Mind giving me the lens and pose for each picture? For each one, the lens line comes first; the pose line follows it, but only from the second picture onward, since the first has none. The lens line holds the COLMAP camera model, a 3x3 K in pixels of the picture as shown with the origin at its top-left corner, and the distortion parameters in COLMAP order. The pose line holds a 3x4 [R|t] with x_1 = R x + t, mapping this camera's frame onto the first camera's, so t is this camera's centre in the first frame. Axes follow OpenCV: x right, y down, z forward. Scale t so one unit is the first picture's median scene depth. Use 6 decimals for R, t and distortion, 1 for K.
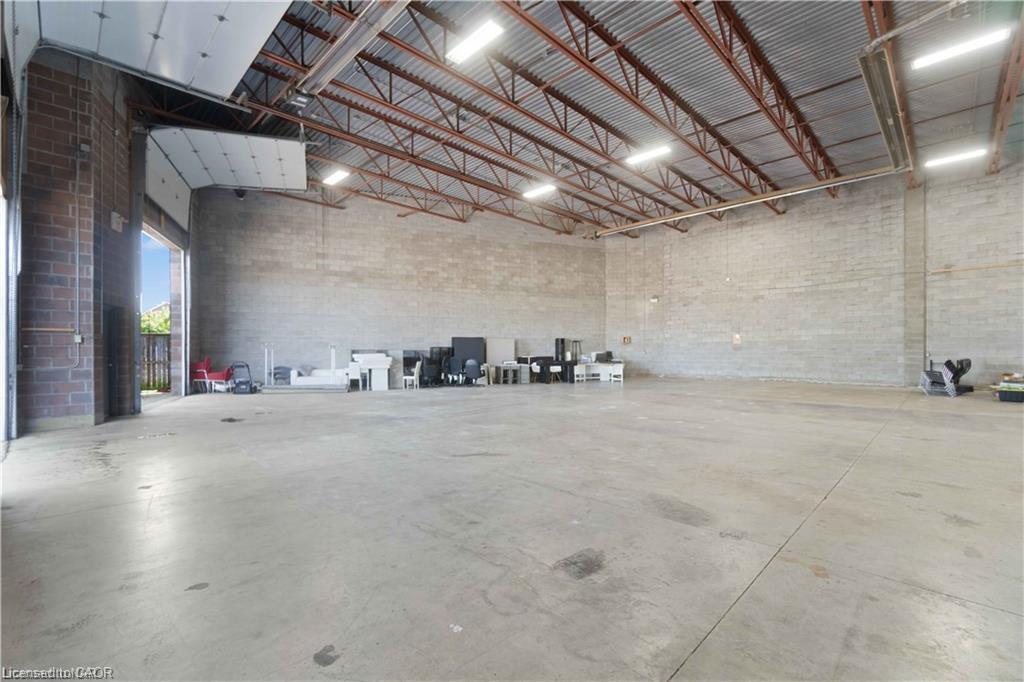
lens RADIAL K [[448.9, 0, 515.2], [0, 448.9, 347.3], [0, 0, 1]] dist [-0.001109, 0.000038]
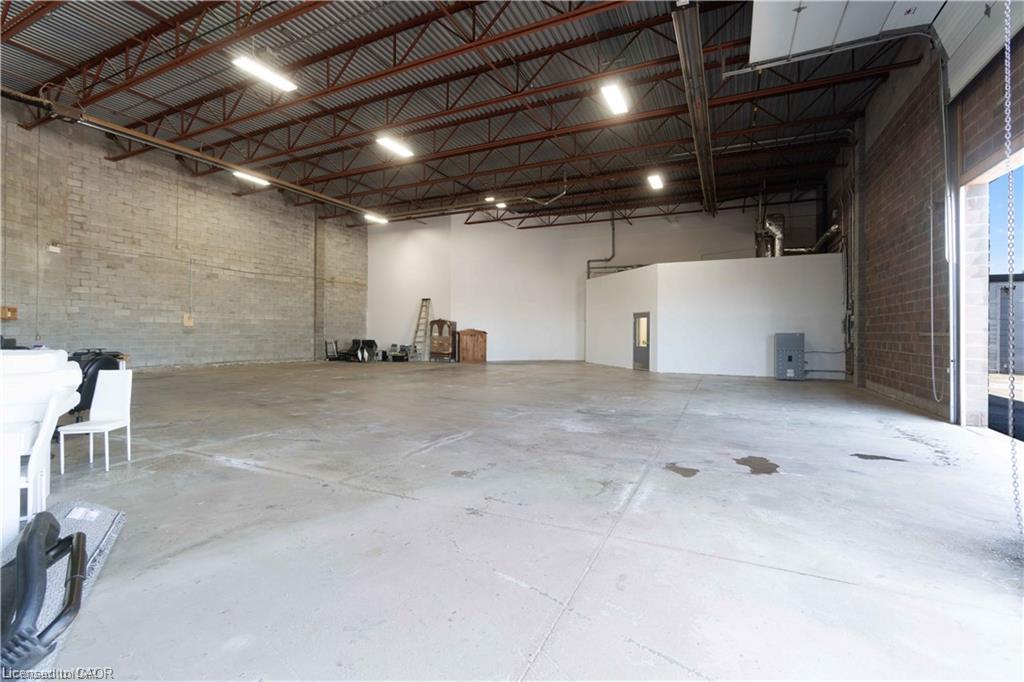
lens RADIAL K [[448.9, 0, 517.2], [0, 448.9, 335.3], [0, 0, 1]] dist [-0.001109, 0.000038]
pose [[-0.323123, 0.001063, 0.946356, -0.536136], [-0.004773, 0.999985, -0.002753, 0.009934], [-0.946345, -0.005407, -0.323113, 0.730070]]
